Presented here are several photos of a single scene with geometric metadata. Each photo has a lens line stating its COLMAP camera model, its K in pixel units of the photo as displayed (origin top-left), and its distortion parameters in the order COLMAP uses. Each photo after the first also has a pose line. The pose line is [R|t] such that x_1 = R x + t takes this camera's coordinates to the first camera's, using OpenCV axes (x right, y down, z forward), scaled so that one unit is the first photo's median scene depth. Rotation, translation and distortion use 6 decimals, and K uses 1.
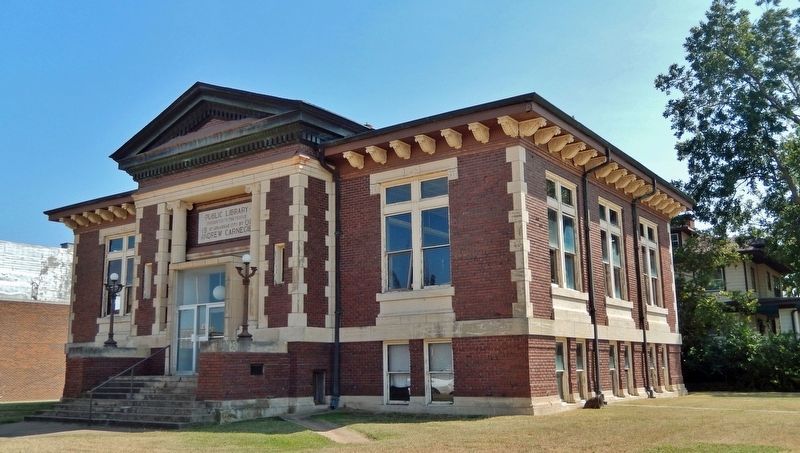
lens RADIAL K [[742.3, 0, 392.9], [0, 742.3, 206.2], [0, 0, 1]] dist [0.061495, -0.005994]
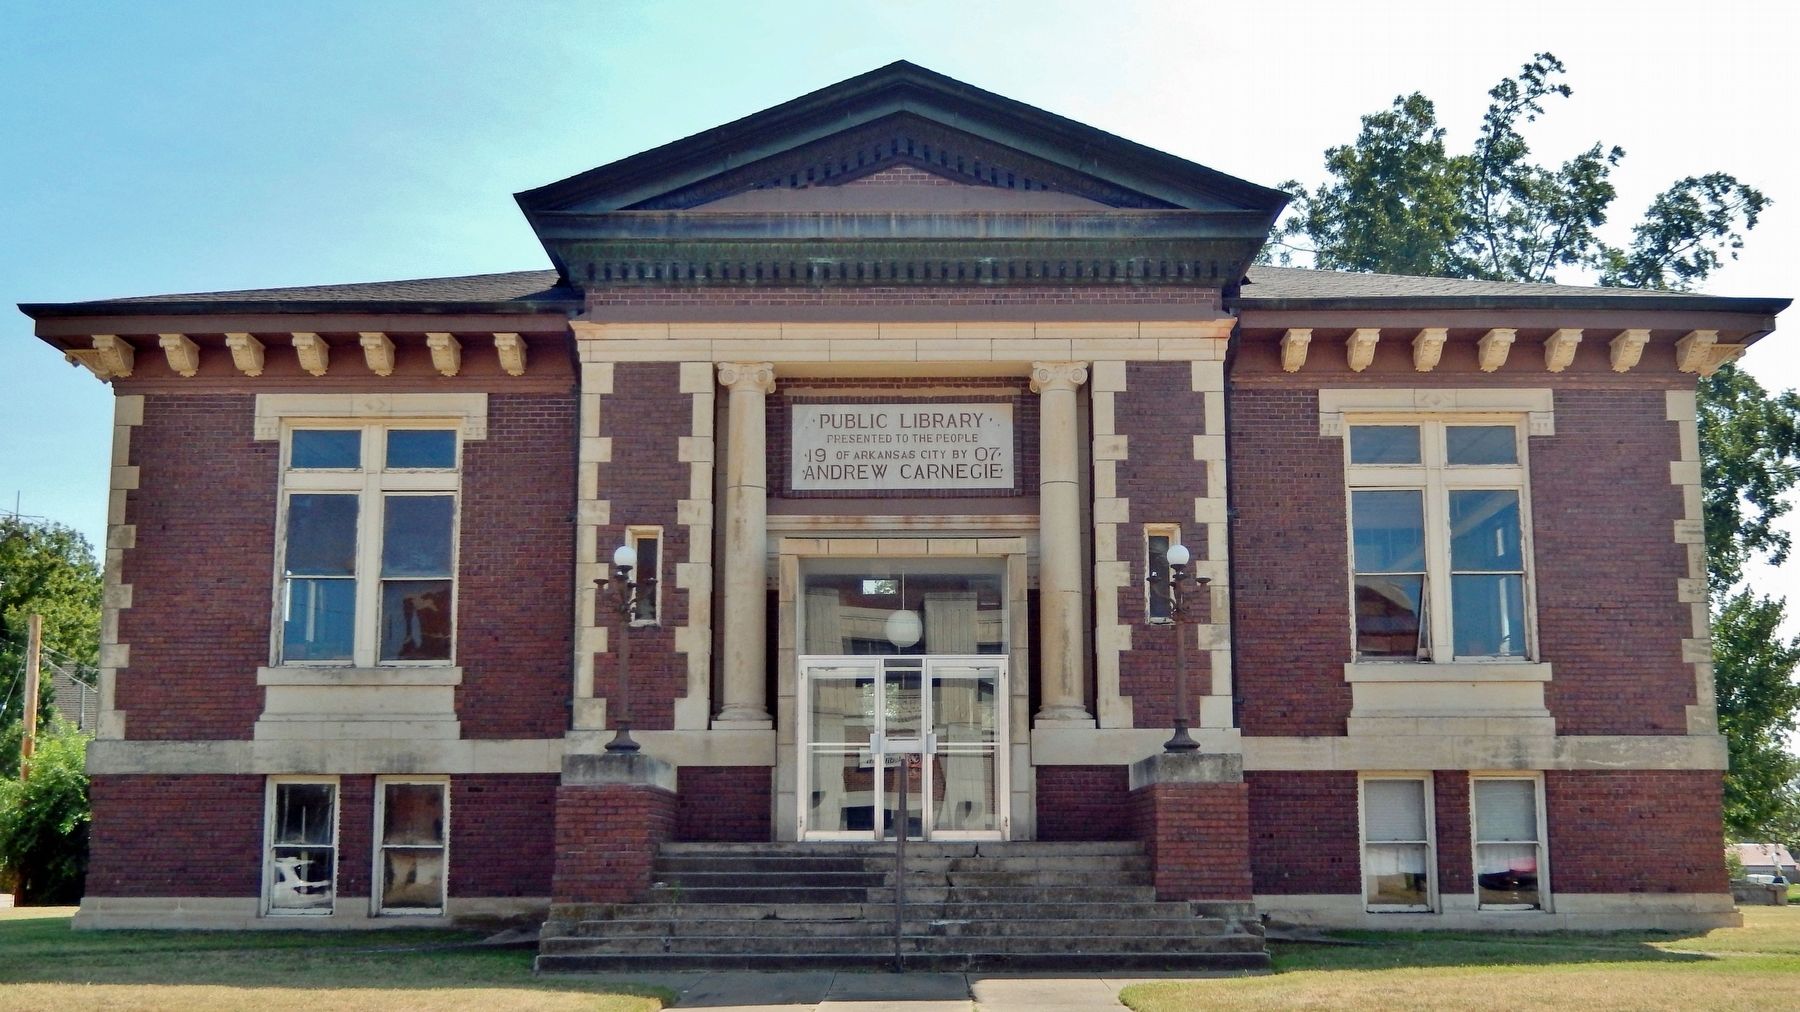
lens RADIAL K [[1822.9, 0, 902.3], [0, 1822.9, 503.9], [0, 0, 1]] dist [0.040412, 0.000000]
pose [[0.801817, 0.121706, 0.585045, -0.851717], [-0.132573, 0.990872, -0.024436, 0.082776], [-0.582679, -0.057968, 0.810633, 0.274582]]
